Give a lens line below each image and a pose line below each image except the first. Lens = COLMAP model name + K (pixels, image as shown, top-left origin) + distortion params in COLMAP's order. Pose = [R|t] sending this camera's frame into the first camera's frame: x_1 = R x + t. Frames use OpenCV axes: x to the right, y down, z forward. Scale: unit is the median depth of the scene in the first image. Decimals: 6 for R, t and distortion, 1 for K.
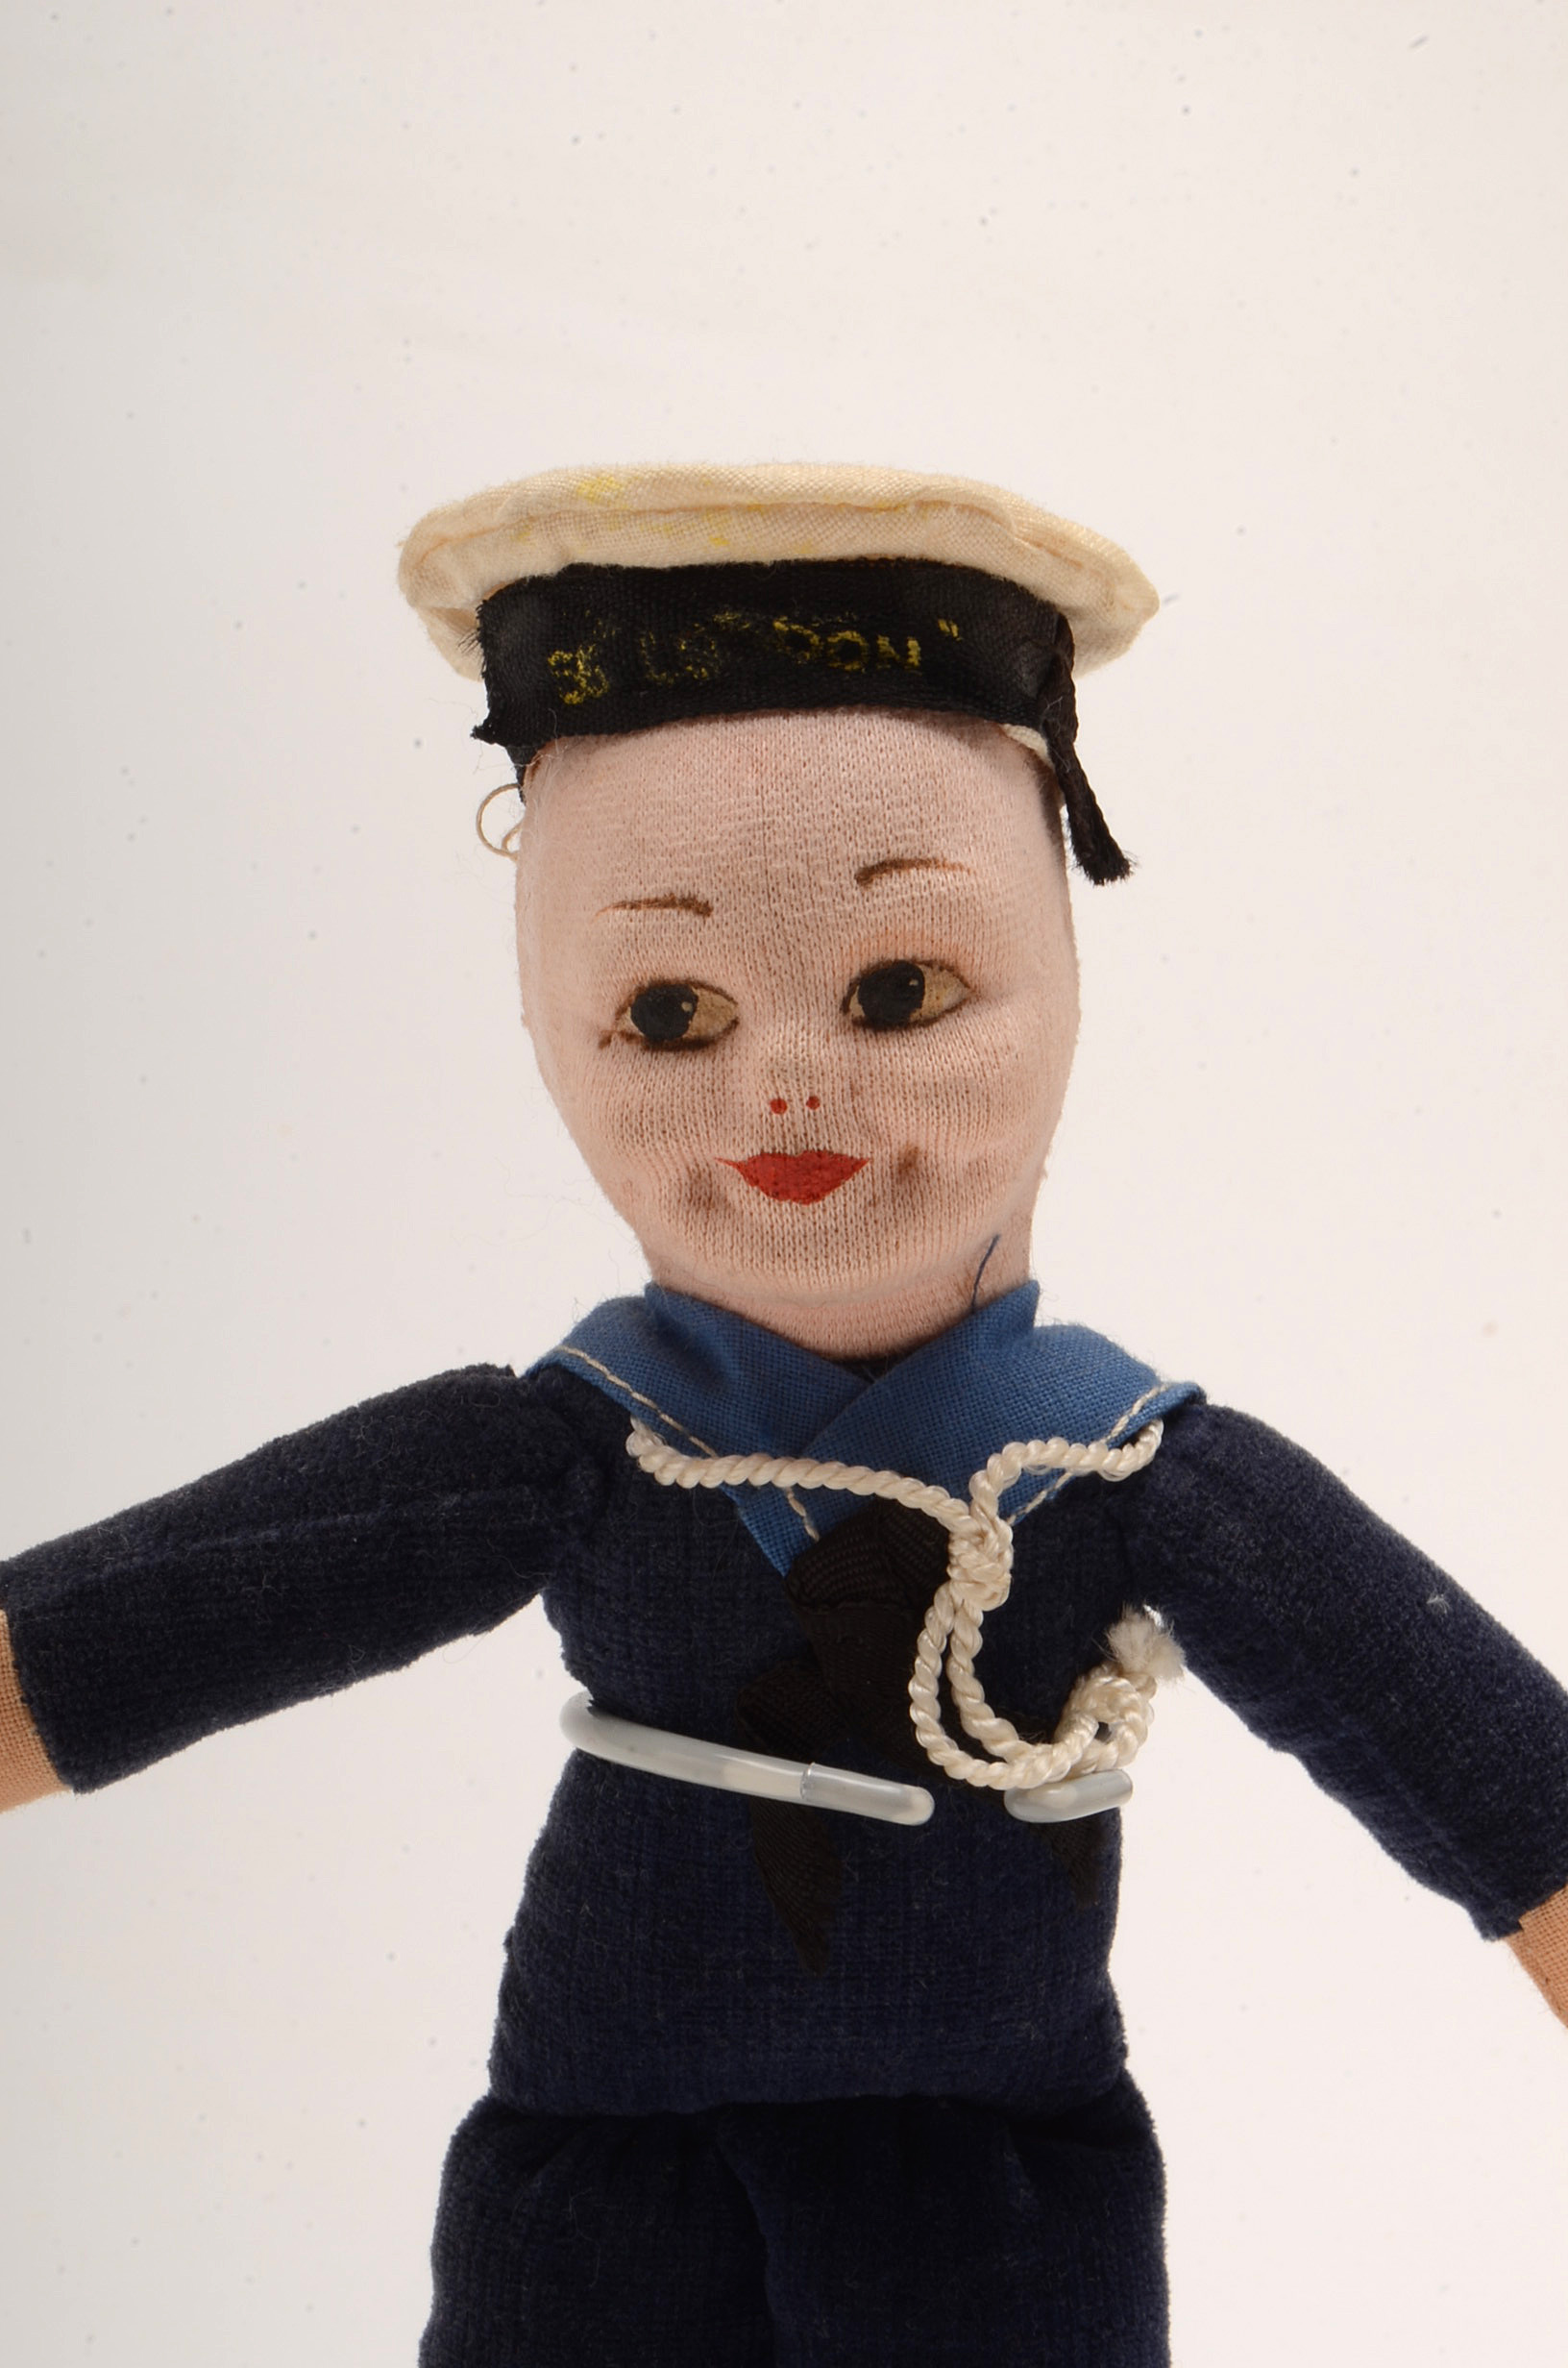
lens RADIAL K [[5482.0, 0, 784.0], [0, 5482.0, 1184.0], [0, 0, 1]] dist [-0.036776, -0.333648]
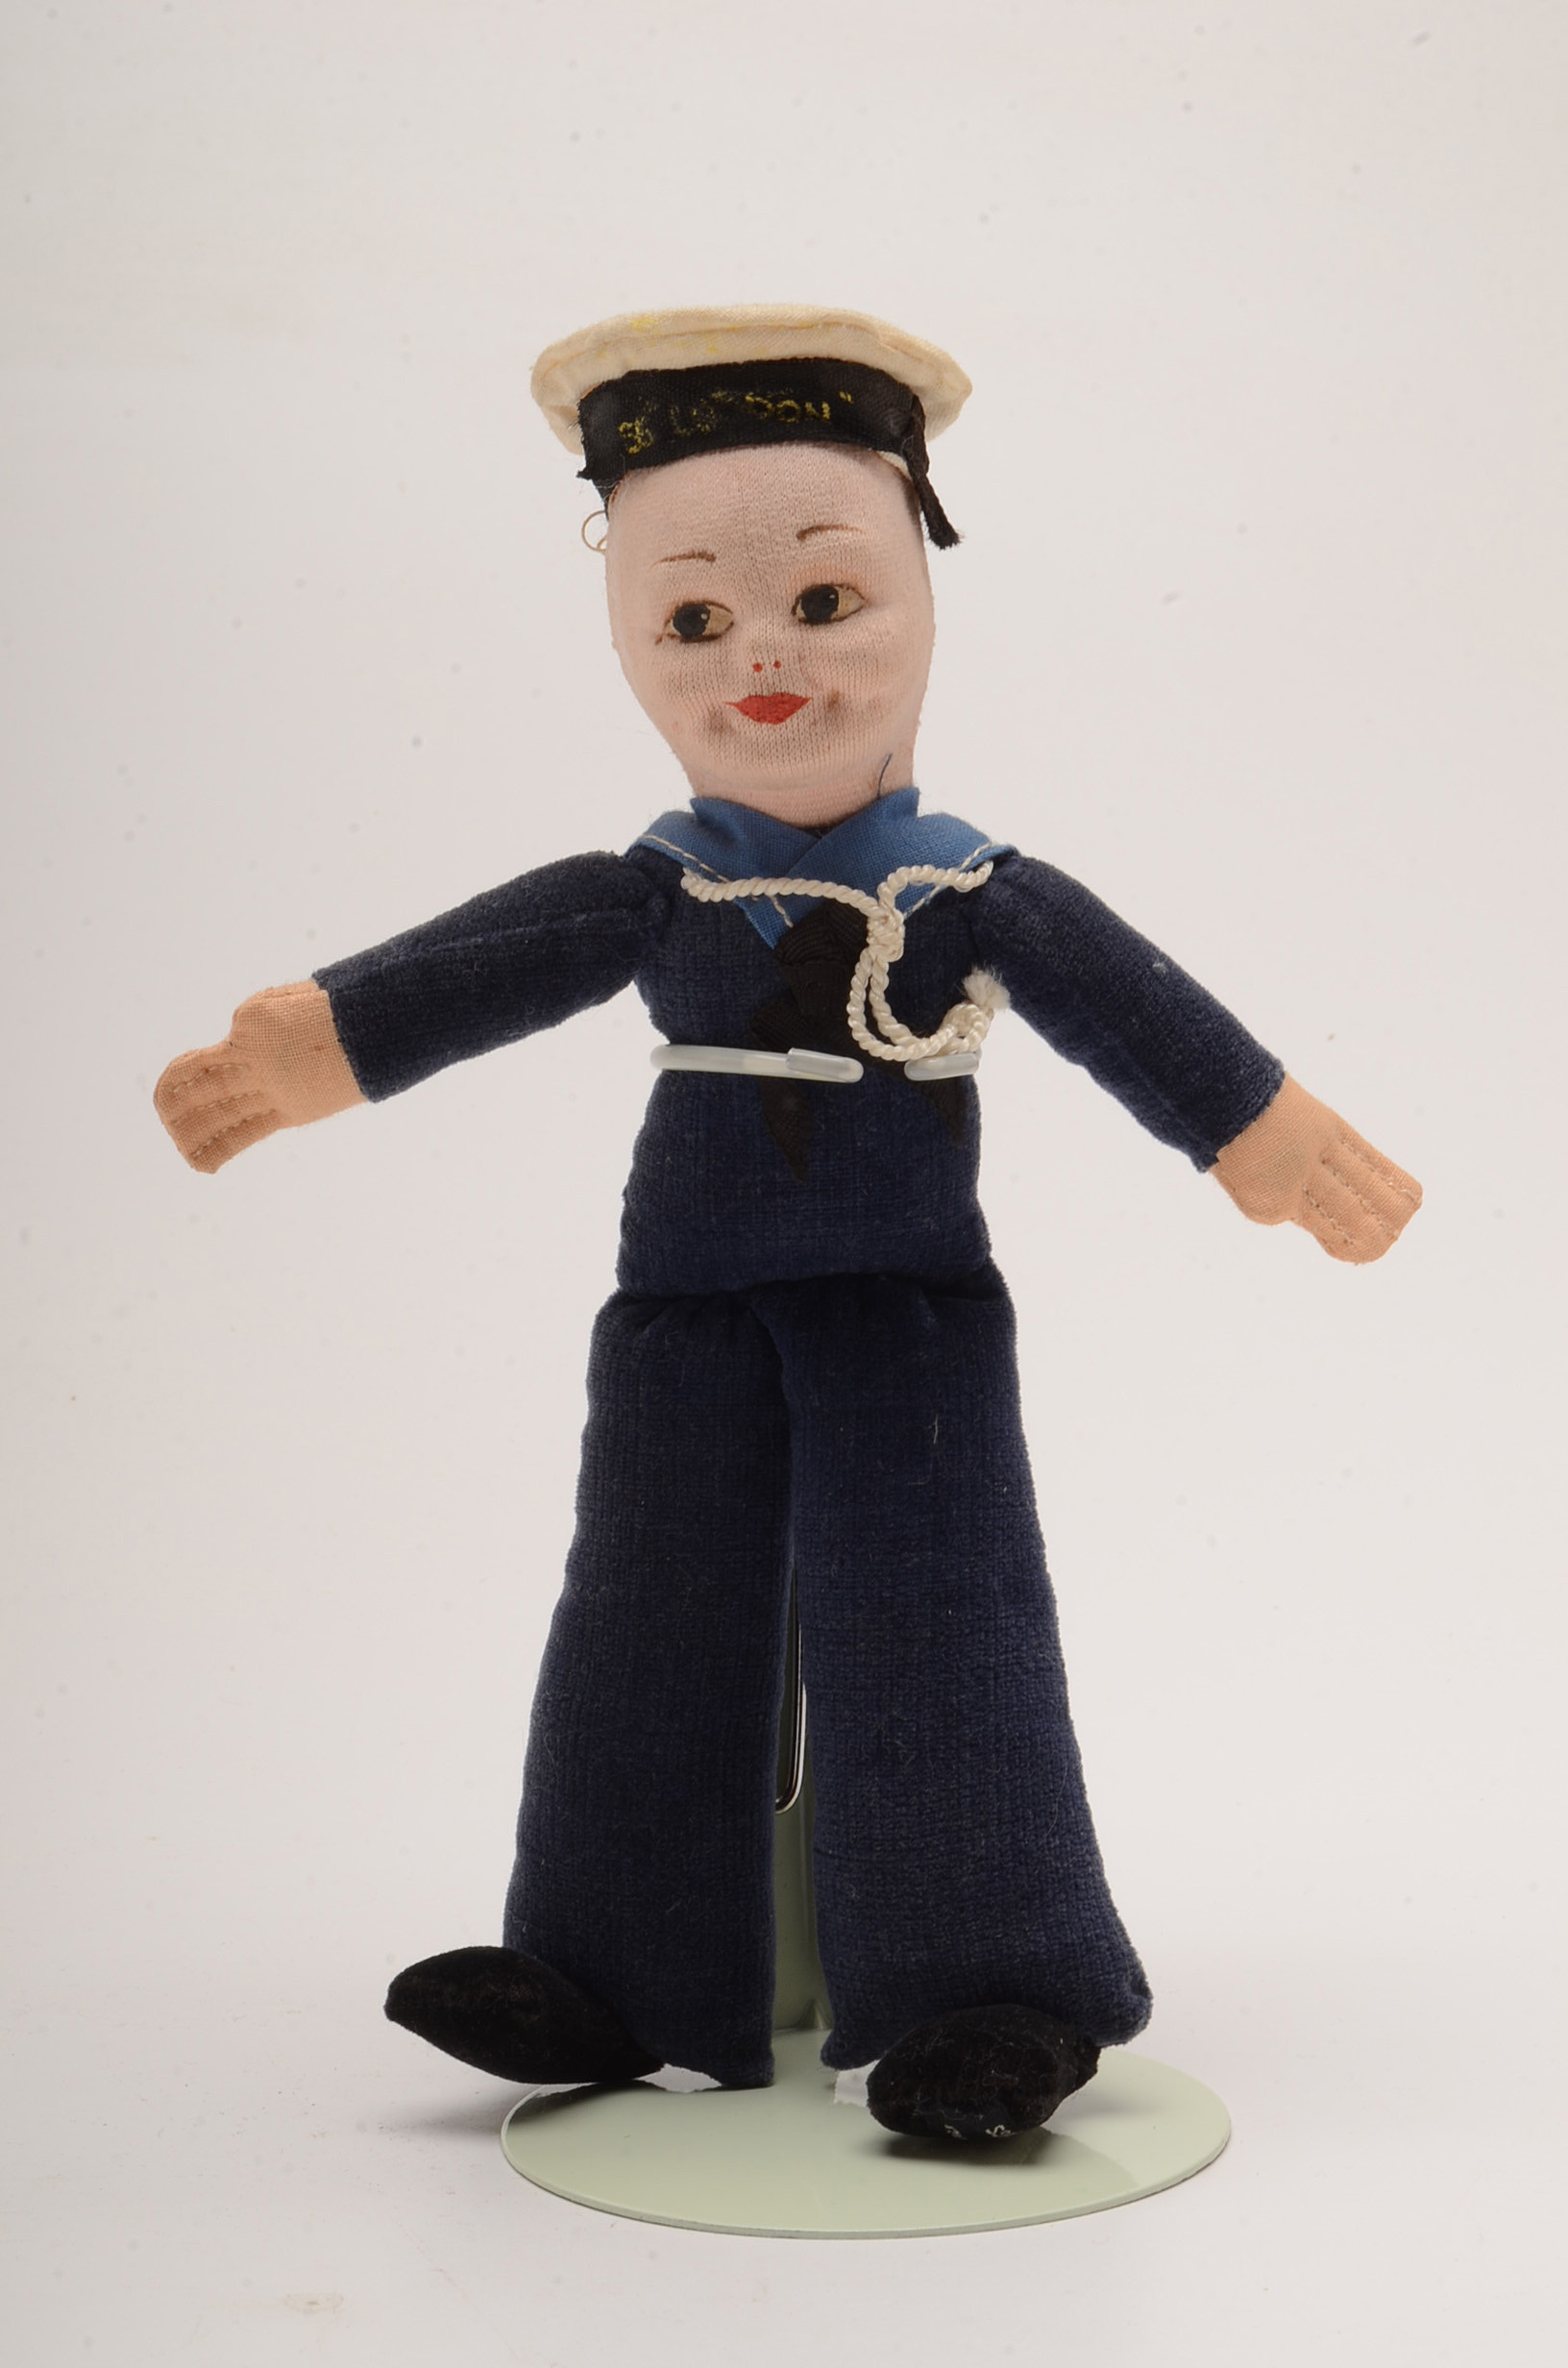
lens RADIAL K [[4660.4, 0, 784.0], [0, 4660.4, 1184.0], [0, 0, 1]] dist [-0.067160, -0.072443]
pose [[0.999127, -0.037022, -0.019365, 0.028937], [0.037081, 0.999309, 0.002713, 0.141181], [0.019251, -0.003429, 0.999809, -0.474494]]
